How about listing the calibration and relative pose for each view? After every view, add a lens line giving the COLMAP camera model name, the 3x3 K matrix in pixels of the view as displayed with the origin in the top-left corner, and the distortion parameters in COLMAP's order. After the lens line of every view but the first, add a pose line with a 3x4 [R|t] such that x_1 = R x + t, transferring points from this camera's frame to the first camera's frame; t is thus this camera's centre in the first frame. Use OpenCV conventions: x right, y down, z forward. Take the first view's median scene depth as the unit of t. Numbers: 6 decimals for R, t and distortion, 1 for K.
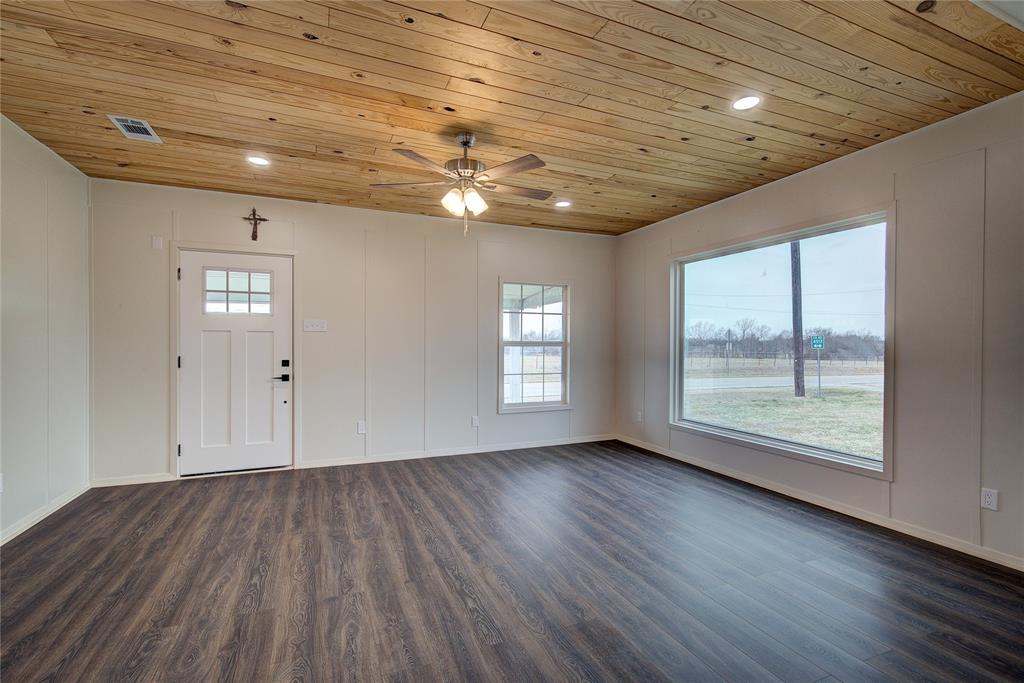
lens RADIAL K [[483.2, 0, 514.4], [0, 483.2, 345.4], [0, 0, 1]] dist [-0.000631, -0.000342]
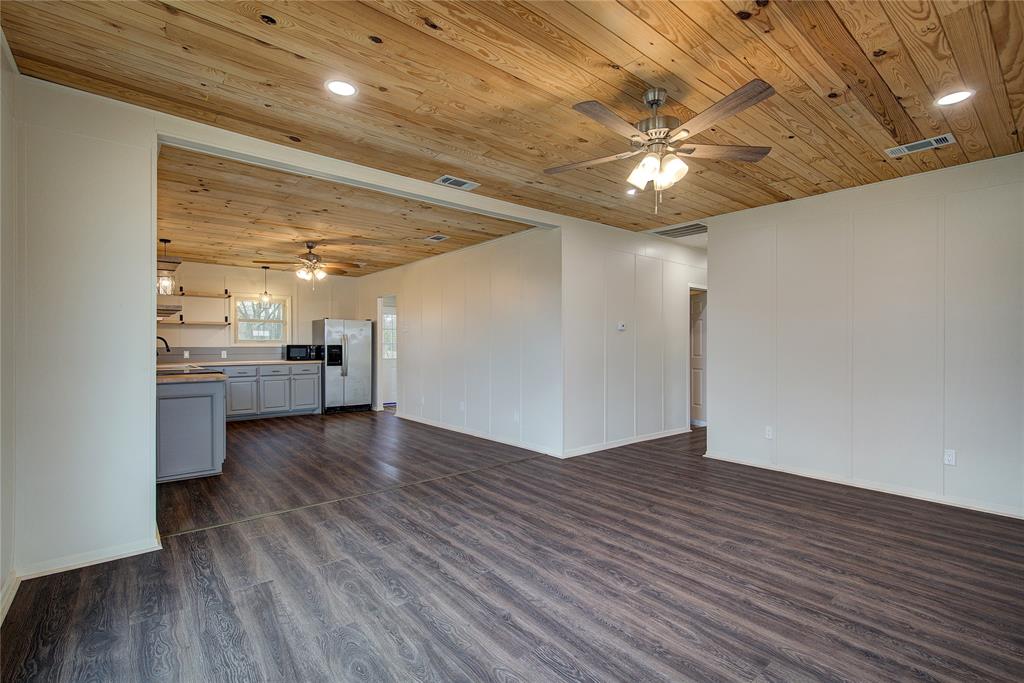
lens RADIAL K [[566.7, 0, 512.0], [0, 566.7, 341.5], [0, 0, 1]] dist [0.003059, 0.000136]
pose [[-0.965611, -0.008355, -0.259857, 0.313275], [-0.007990, 0.999965, -0.002462, -0.003682], [0.259868, -0.000301, -0.965644, 1.531789]]
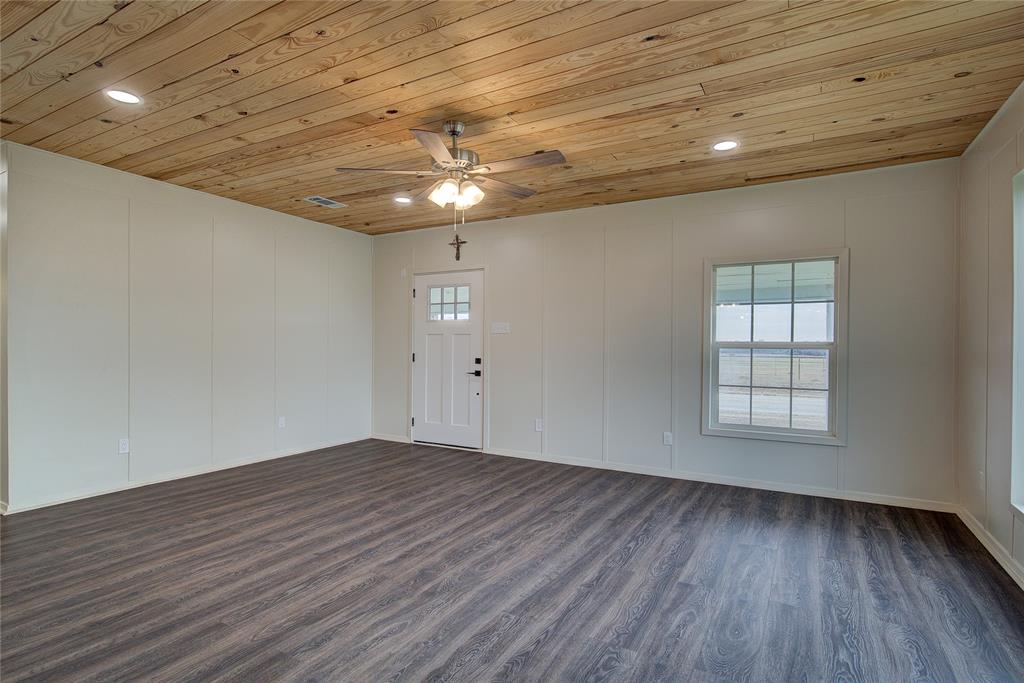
lens RADIAL K [[472.8, 0, 503.8], [0, 472.8, 344.3], [0, 0, 1]] dist [-0.001583, 0.000117]
pose [[0.611912, -0.000798, -0.790925, 0.569352], [-0.006619, 0.999959, -0.006130, 0.003970], [0.790898, 0.008986, 0.611882, 0.416116]]
